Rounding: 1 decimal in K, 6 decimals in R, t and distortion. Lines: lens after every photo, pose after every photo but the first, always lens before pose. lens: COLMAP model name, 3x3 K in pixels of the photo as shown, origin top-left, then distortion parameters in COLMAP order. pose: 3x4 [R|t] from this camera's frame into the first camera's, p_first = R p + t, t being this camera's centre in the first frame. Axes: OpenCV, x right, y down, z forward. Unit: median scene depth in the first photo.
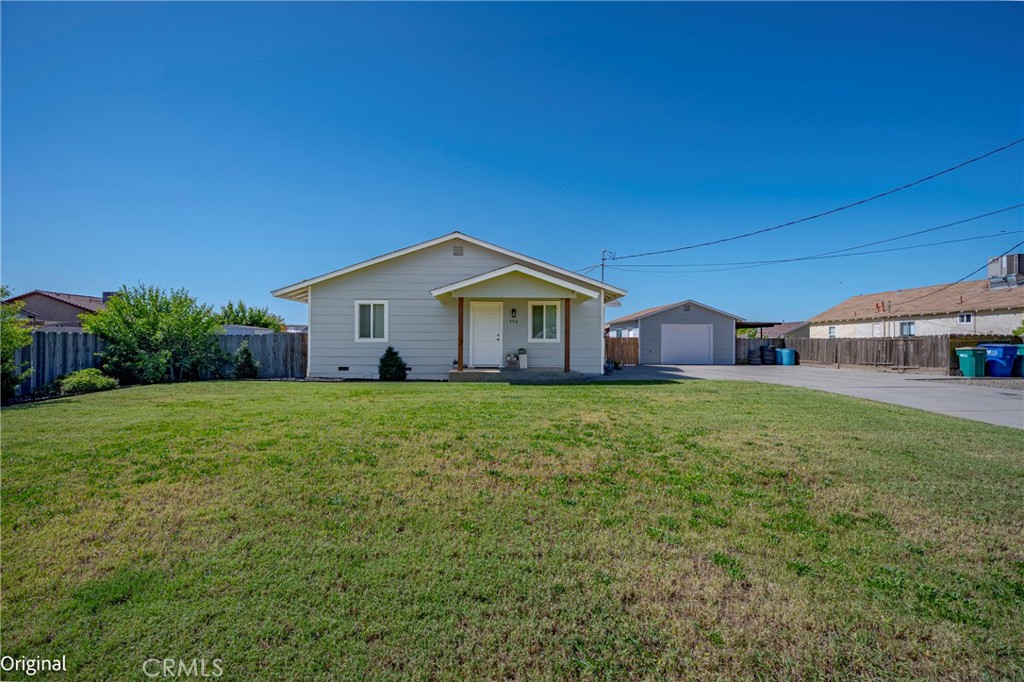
lens RADIAL K [[418.8, 0, 512.0], [0, 418.8, 341.0], [0, 0, 1]] dist [-0.014277, -0.000091]
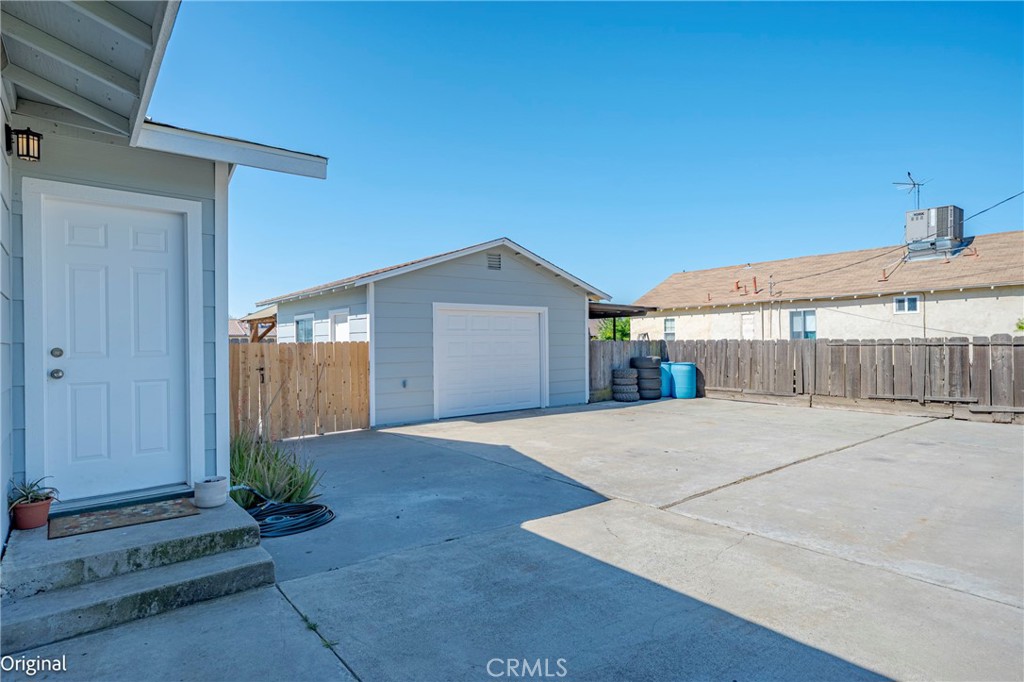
lens RADIAL K [[548.1, 0, 512.0], [0, 548.1, 341.0], [0, 0, 1]] dist [0.000625, 0.000944]
pose [[0.810363, -0.011643, 0.585813, 0.154206], [0.011239, 0.999927, 0.004327, -0.010806], [-0.585820, 0.003078, 0.810435, 0.631753]]
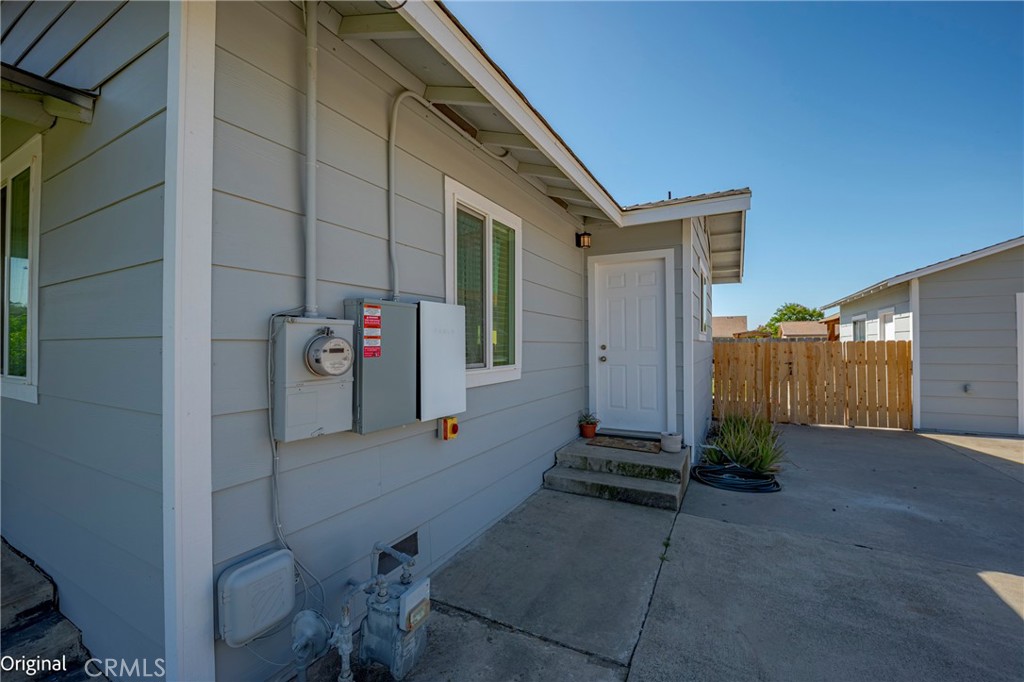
lens RADIAL K [[422.5, 0, 512.0], [0, 422.5, 341.0], [0, 0, 1]] dist [-0.018956, 0.000108]
pose [[0.855926, -0.011556, -0.516969, 0.219776], [0.010101, 0.999933, -0.005628, -0.010841], [0.516999, -0.000405, 0.855986, 0.618206]]
